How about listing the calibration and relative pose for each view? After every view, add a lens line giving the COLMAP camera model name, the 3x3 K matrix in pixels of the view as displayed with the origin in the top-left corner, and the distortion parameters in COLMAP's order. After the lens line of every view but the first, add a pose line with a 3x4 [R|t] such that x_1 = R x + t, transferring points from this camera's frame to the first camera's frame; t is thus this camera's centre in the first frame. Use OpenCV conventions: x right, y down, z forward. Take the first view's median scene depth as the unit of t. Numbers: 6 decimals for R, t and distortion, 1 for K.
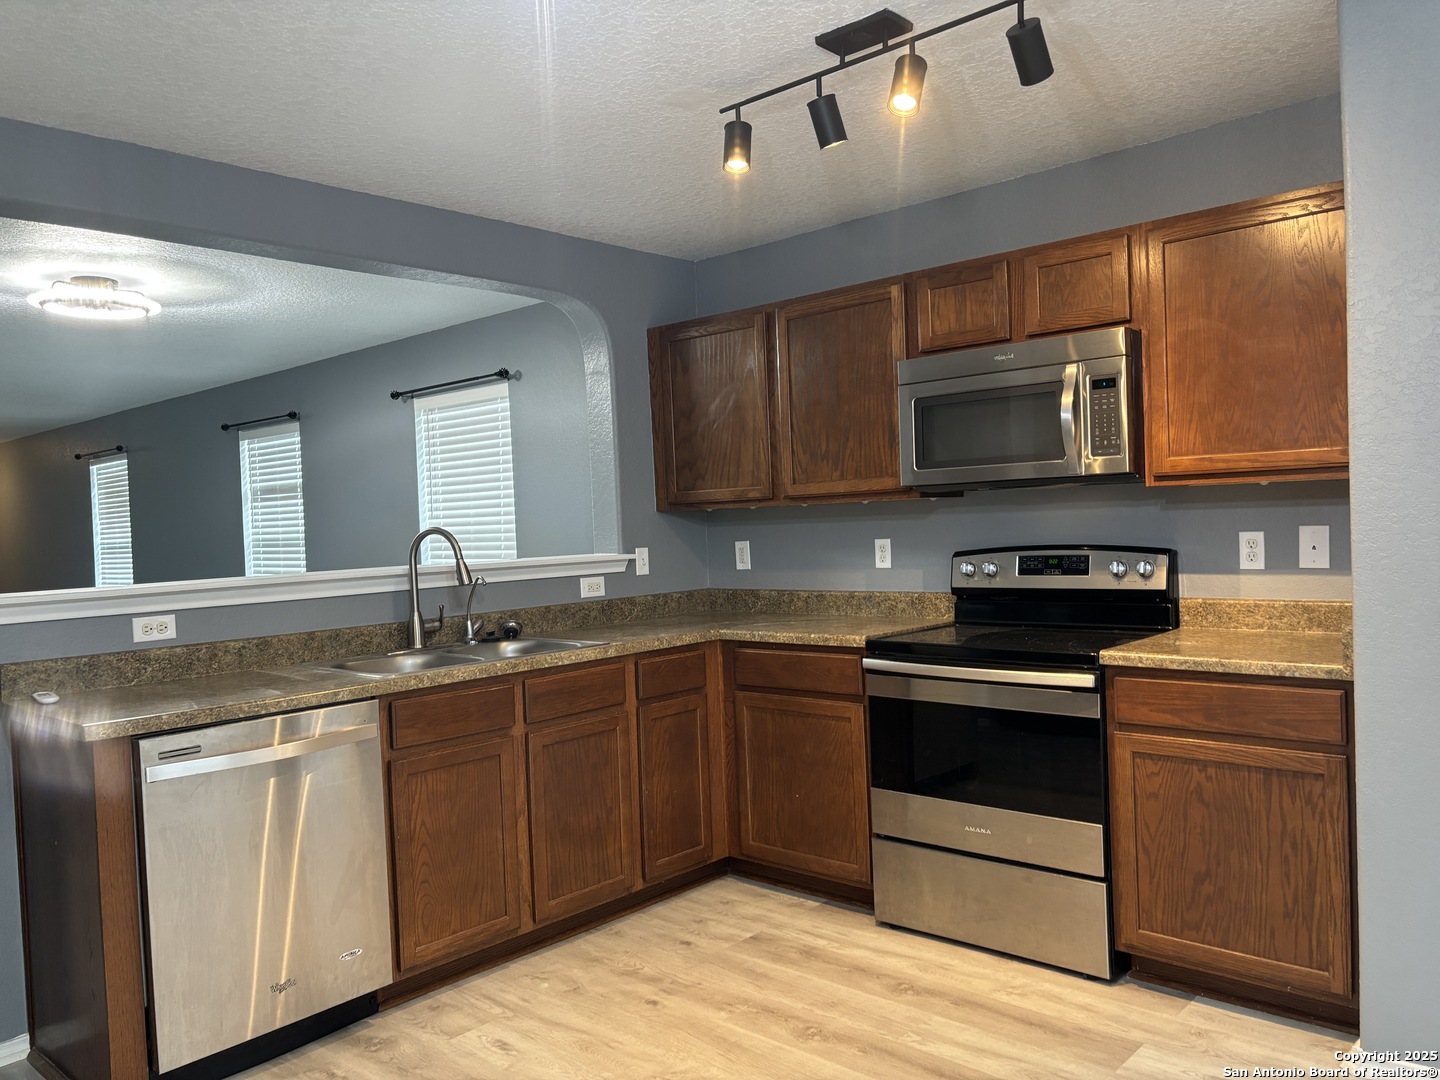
lens RADIAL K [[1093.2, 0, 726.1], [0, 1093.2, 548.2], [0, 0, 1]] dist [-0.008504, 0.044148]
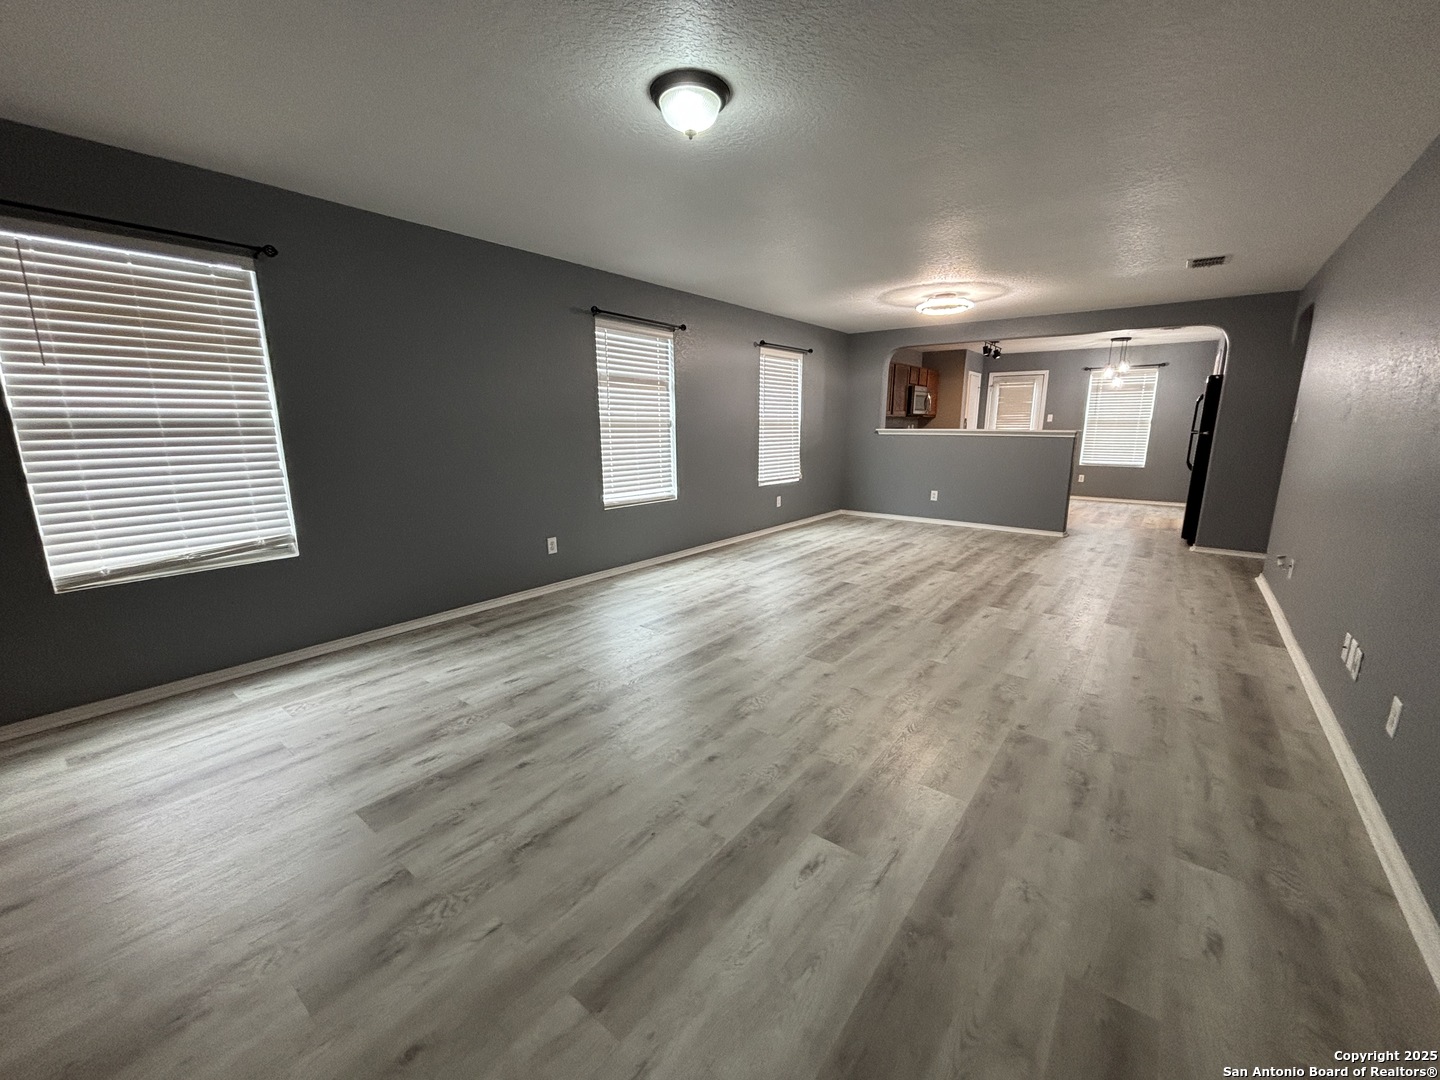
lens RADIAL K [[578.1, 0, 720.4], [0, 578.1, 536.9], [0, 0, 1]] dist [-0.000099, -0.000320]
pose [[-0.067997, -0.159081, 0.984921, -1.059439], [0.027515, 0.986531, 0.161241, 0.018913], [-0.997306, 0.038064, -0.062705, 0.924306]]
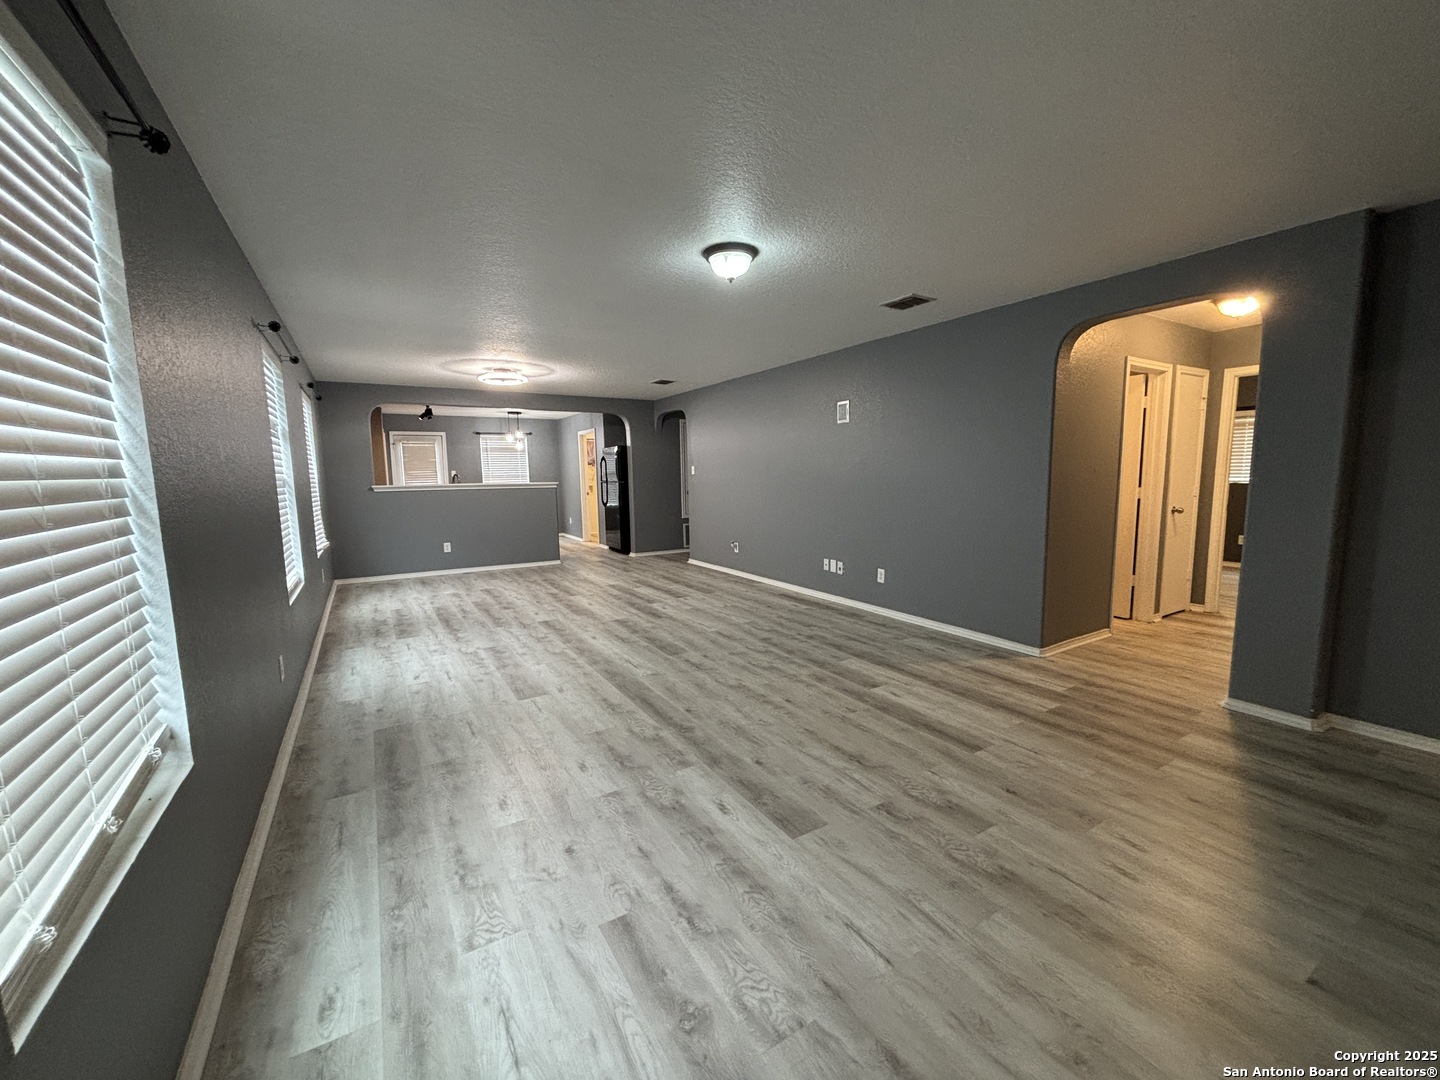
lens RADIAL K [[578.1, 0, 719.8], [0, 578.1, 536.3], [0, 0, 1]] dist [-0.000099, -0.000320]
pose [[-0.955995, 0.020815, 0.292645, -0.868536], [0.059481, 0.990516, 0.123858, 0.001241], [-0.287292, 0.135814, -0.948166, 1.313536]]
